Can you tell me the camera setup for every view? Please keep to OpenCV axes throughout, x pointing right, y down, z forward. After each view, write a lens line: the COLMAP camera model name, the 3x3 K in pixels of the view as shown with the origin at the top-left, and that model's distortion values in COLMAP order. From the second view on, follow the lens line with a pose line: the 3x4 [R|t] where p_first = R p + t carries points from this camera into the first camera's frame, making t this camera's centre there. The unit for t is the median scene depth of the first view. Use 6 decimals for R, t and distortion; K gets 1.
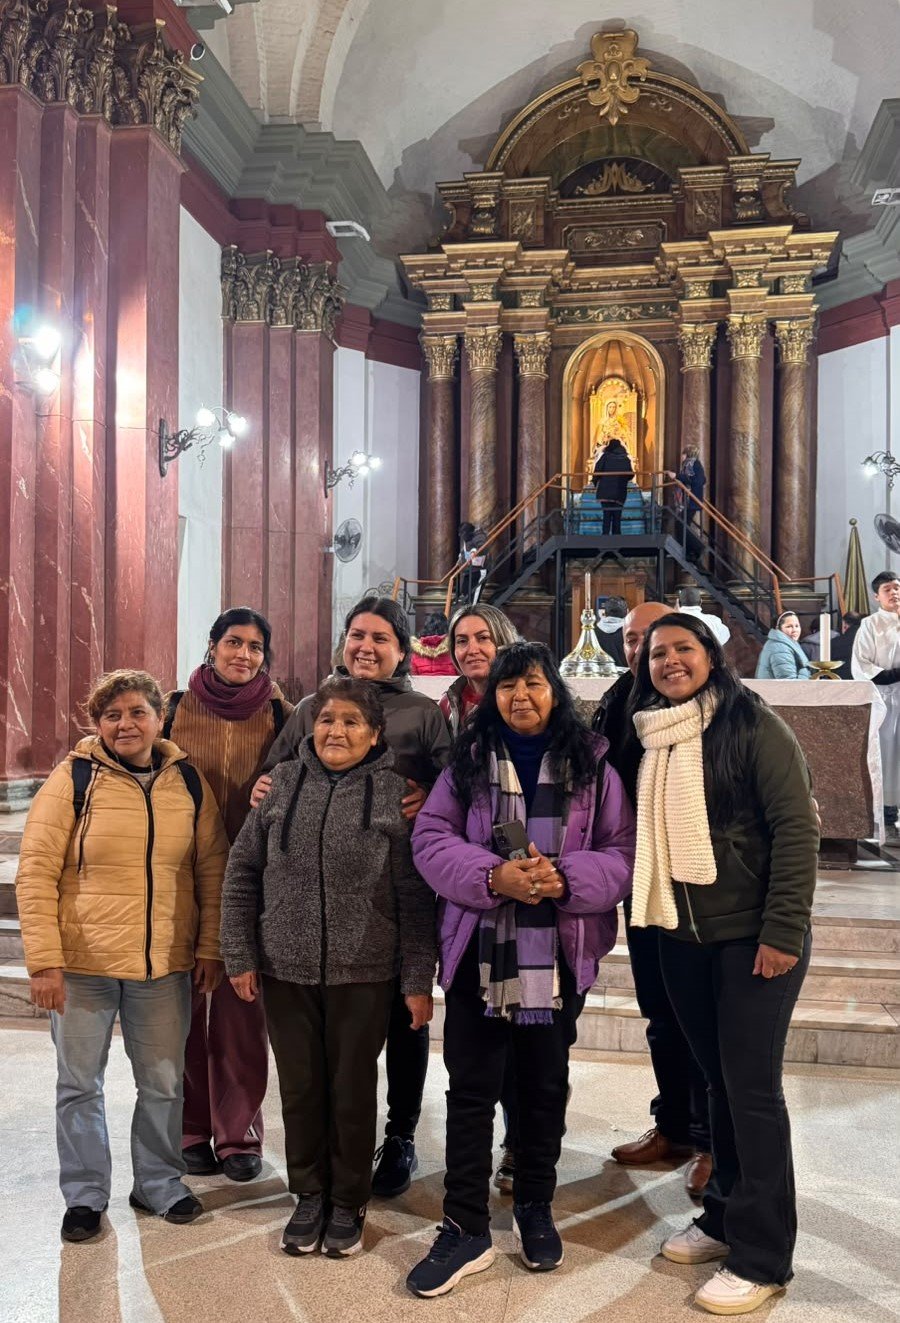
lens RADIAL K [[1126.4, 0, 447.8], [0, 1126.4, 676.6], [0, 0, 1]] dist [0.162744, -0.341467]
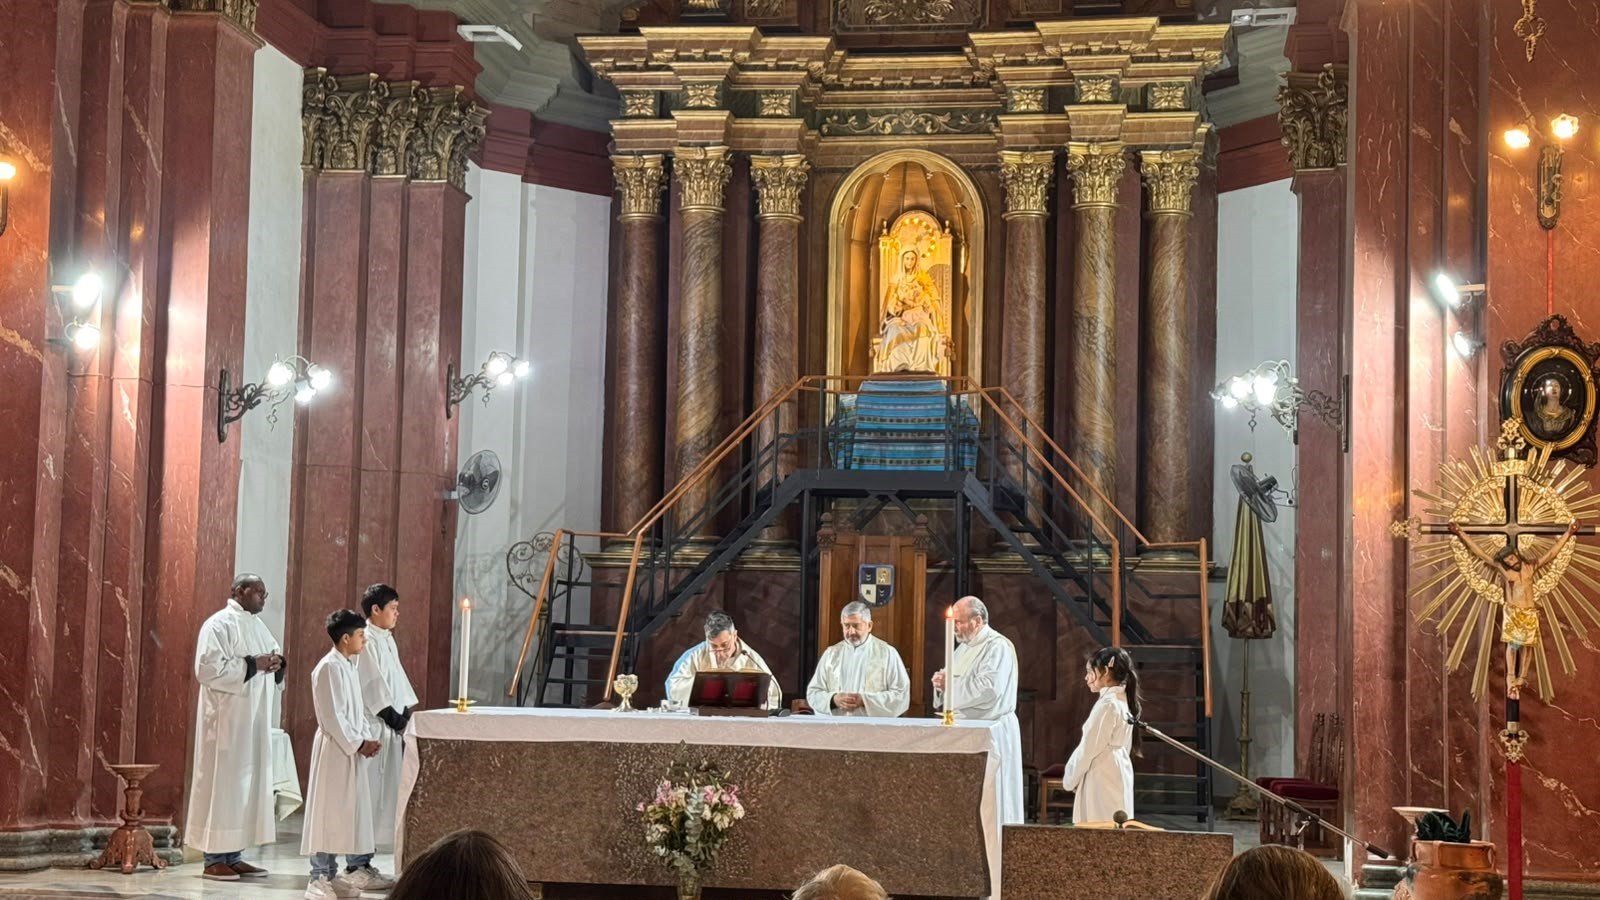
lens RADIAL K [[2424.7, 0, 800.5], [0, 2424.7, 475.2], [0, 0, 1]] dist [0.152390, -0.067891]
pose [[0.999774, 0.014535, 0.015513, 0.068416], [-0.013482, 0.997733, -0.065936, -0.026476], [-0.016436, 0.065712, 0.997703, -0.382481]]
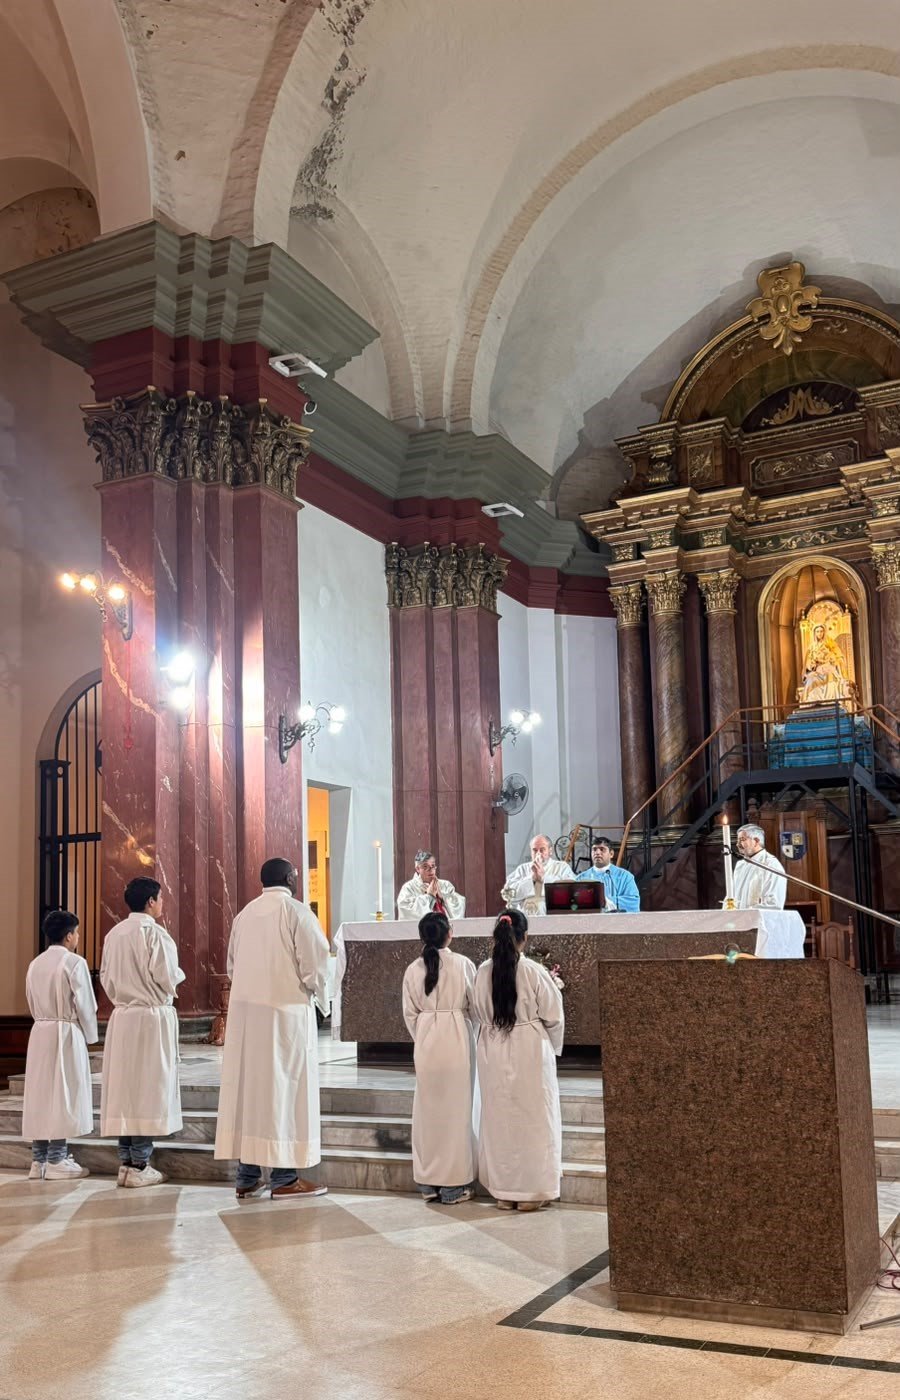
lens RADIAL K [[1292.0, 0, 452.3], [0, 1292.0, 807.4], [0, 0, 1]] dist [0.236361, -0.544094]
pose [[0.953563, -0.066002, -0.293873, 0.178446], [0.038205, 0.994319, -0.099348, 0.007766], [0.298760, 0.083508, 0.950668, -0.136495]]
